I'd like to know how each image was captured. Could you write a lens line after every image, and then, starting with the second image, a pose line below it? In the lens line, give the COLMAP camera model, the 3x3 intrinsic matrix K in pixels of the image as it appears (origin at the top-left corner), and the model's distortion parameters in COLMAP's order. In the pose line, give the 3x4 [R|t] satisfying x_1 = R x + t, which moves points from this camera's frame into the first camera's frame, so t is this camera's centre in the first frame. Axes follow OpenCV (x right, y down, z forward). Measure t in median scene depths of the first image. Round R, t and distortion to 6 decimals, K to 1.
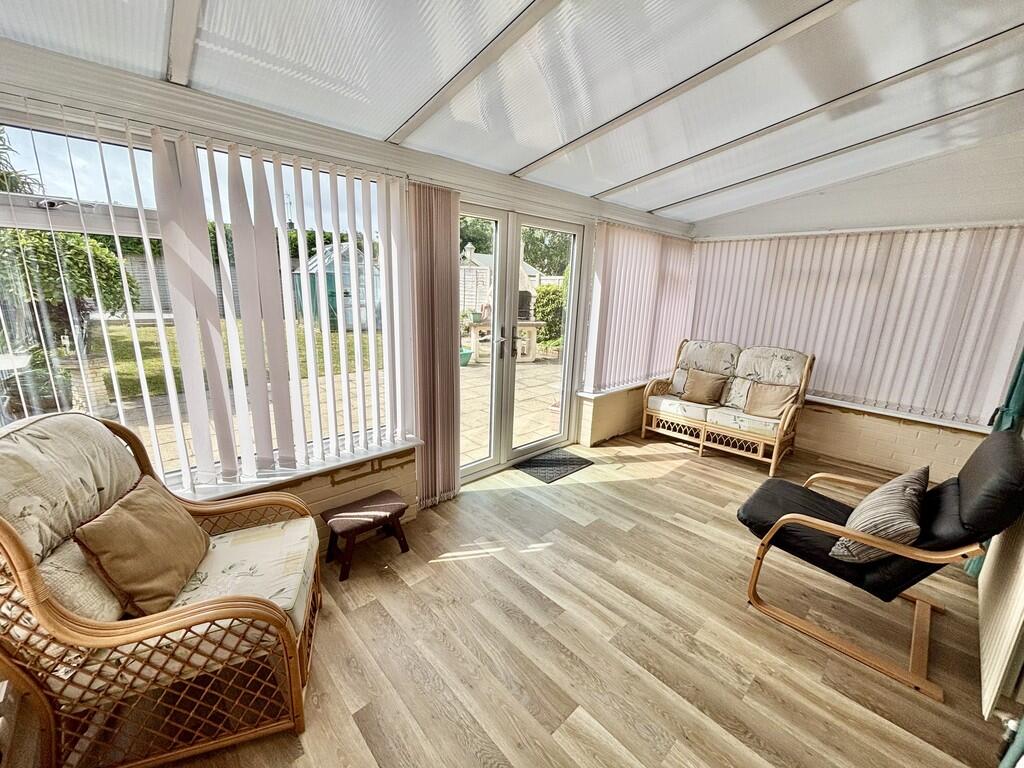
lens RADIAL K [[411.1, 0, 512.0], [0, 411.1, 384.0], [0, 0, 1]] dist [0.001377, 0.000038]
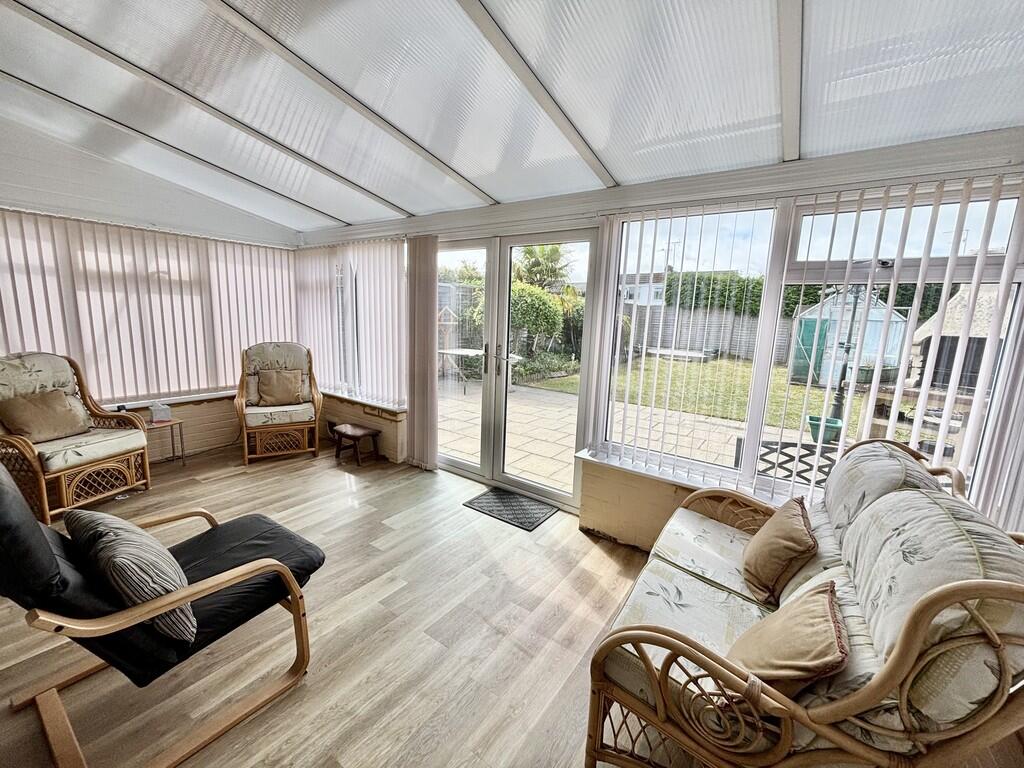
lens RADIAL K [[413.7, 0, 512.0], [0, 413.7, 384.0], [0, 0, 1]] dist [-0.000764, -0.000070]
pose [[0.201166, 0.136859, -0.969949, 0.969874], [-0.267392, 0.960258, 0.080035, -0.131799], [0.942356, 0.243256, 0.229766, 0.783170]]
